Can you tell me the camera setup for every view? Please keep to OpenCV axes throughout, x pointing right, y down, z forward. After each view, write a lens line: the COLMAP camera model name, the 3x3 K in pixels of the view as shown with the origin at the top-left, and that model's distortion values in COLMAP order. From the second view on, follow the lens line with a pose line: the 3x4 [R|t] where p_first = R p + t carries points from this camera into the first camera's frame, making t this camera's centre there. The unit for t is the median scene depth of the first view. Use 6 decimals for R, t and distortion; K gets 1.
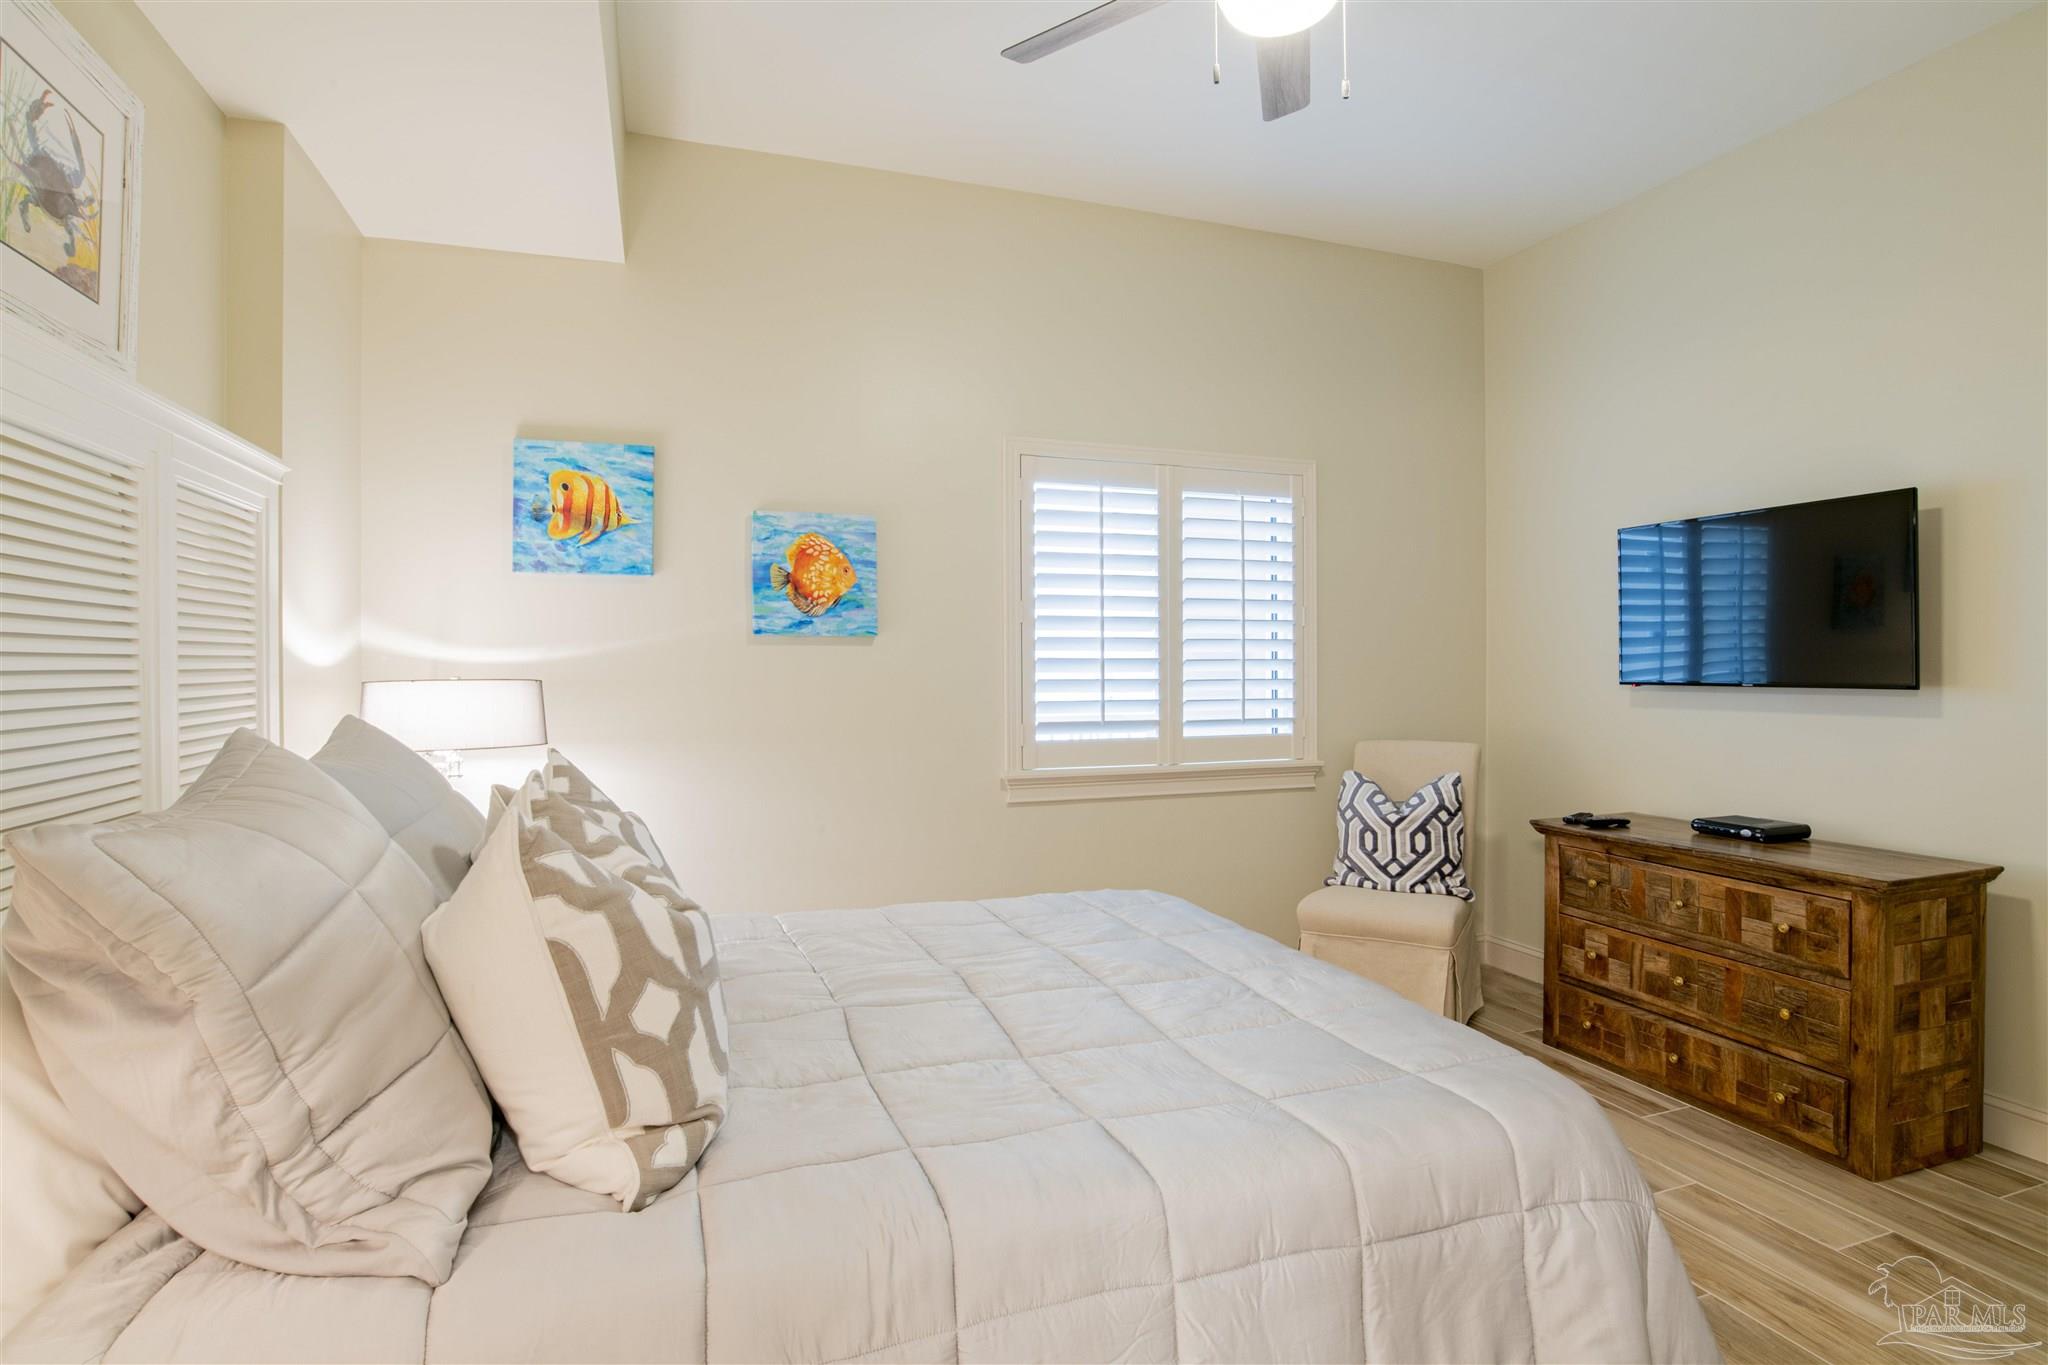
lens RADIAL K [[1050.0, 0, 1036.3], [0, 1050.0, 675.4], [0, 0, 1]] dist [-0.066131, 0.025786]
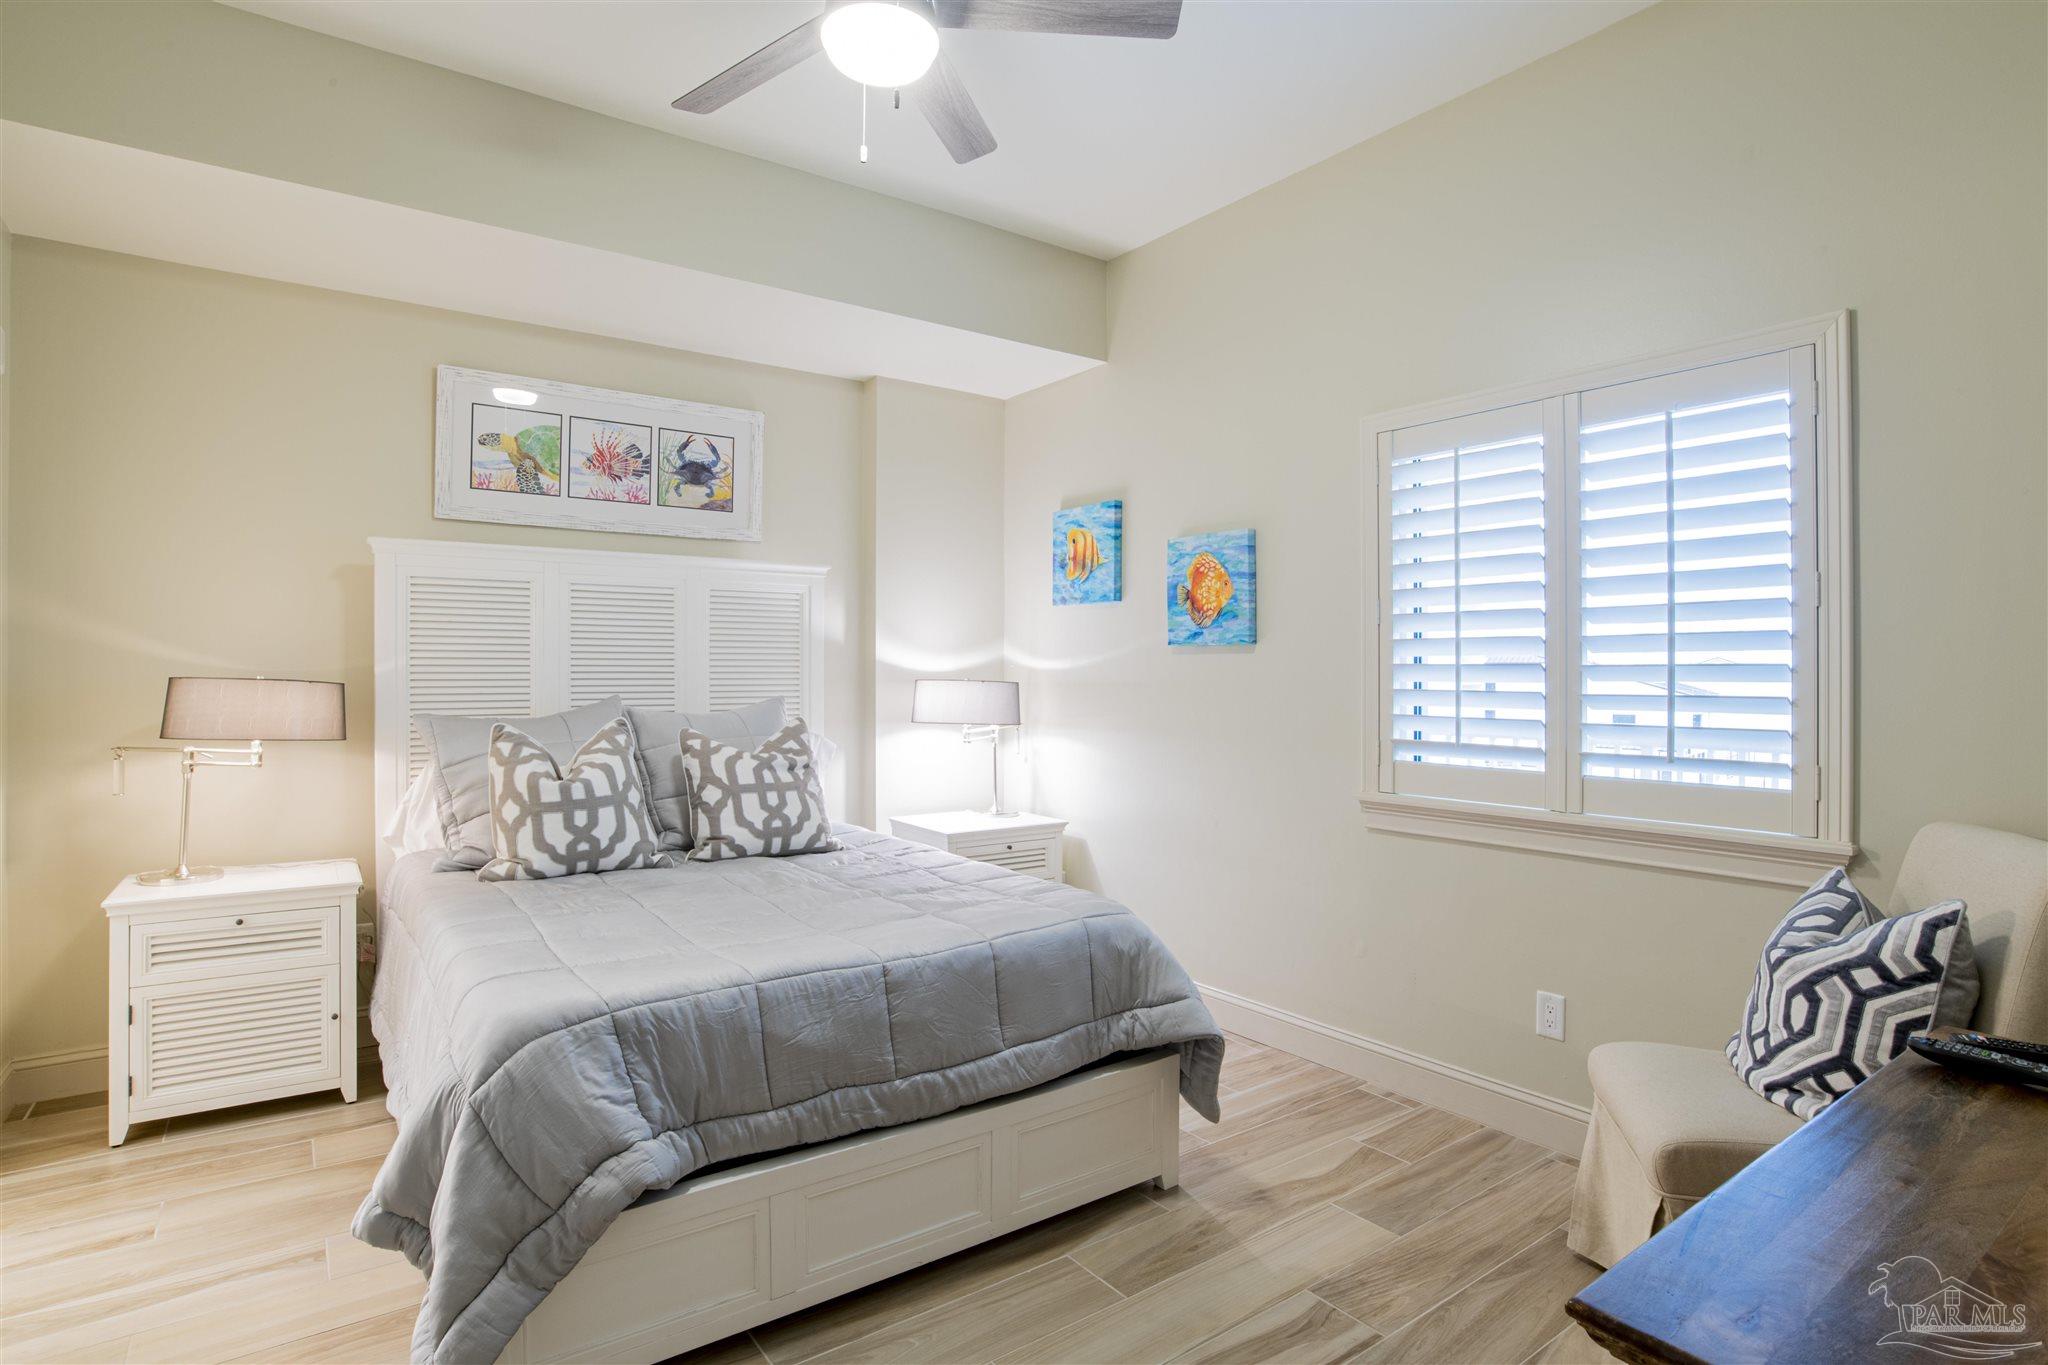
lens RADIAL K [[1050.0, 0, 1036.3], [0, 1050.0, 675.4], [0, 0, 1]] dist [-0.066131, 0.025786]
pose [[0.286071, 0.006103, -0.958189, 0.800337], [-0.013228, 0.999910, 0.002419, -0.006422], [0.958117, 0.011983, 0.286126, 0.514378]]
